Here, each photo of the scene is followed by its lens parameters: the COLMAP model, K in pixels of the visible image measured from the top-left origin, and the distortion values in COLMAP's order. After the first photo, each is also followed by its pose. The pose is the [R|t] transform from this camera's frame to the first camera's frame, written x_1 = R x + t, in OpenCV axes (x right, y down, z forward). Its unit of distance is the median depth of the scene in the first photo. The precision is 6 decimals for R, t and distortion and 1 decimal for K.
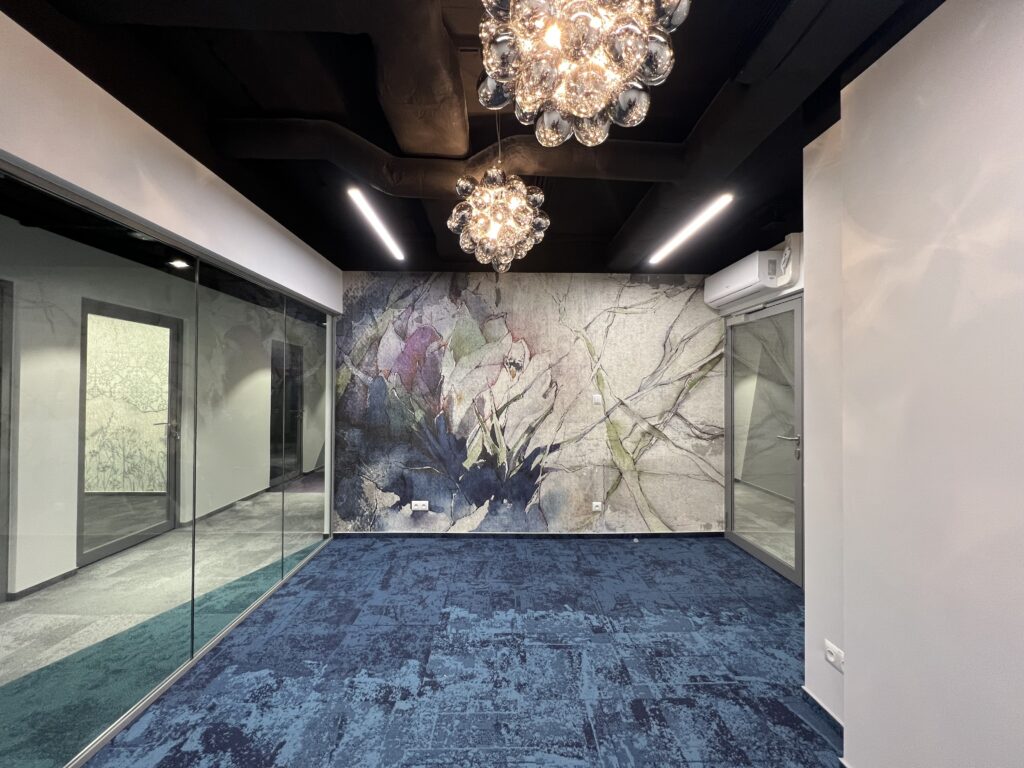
lens RADIAL K [[409.3, 0, 513.6], [0, 409.3, 386.2], [0, 0, 1]] dist [0.000165, -0.000041]
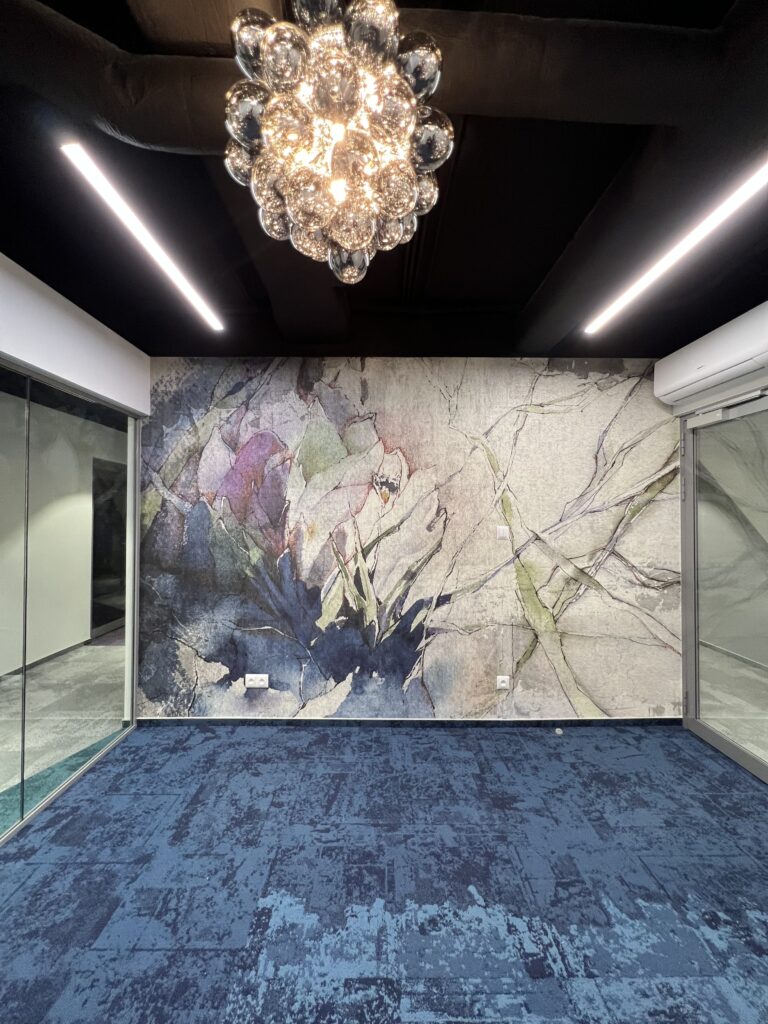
lens RADIAL K [[409.3, 0, 387.0], [0, 409.3, 511.6], [0, 0, 1]] dist [0.000165, -0.000041]
pose [[0.999920, -0.003401, -0.012151, 0.010377], [0.003384, 0.999993, -0.001416, -0.004300], [0.012156, 0.001375, 0.999925, 0.281622]]
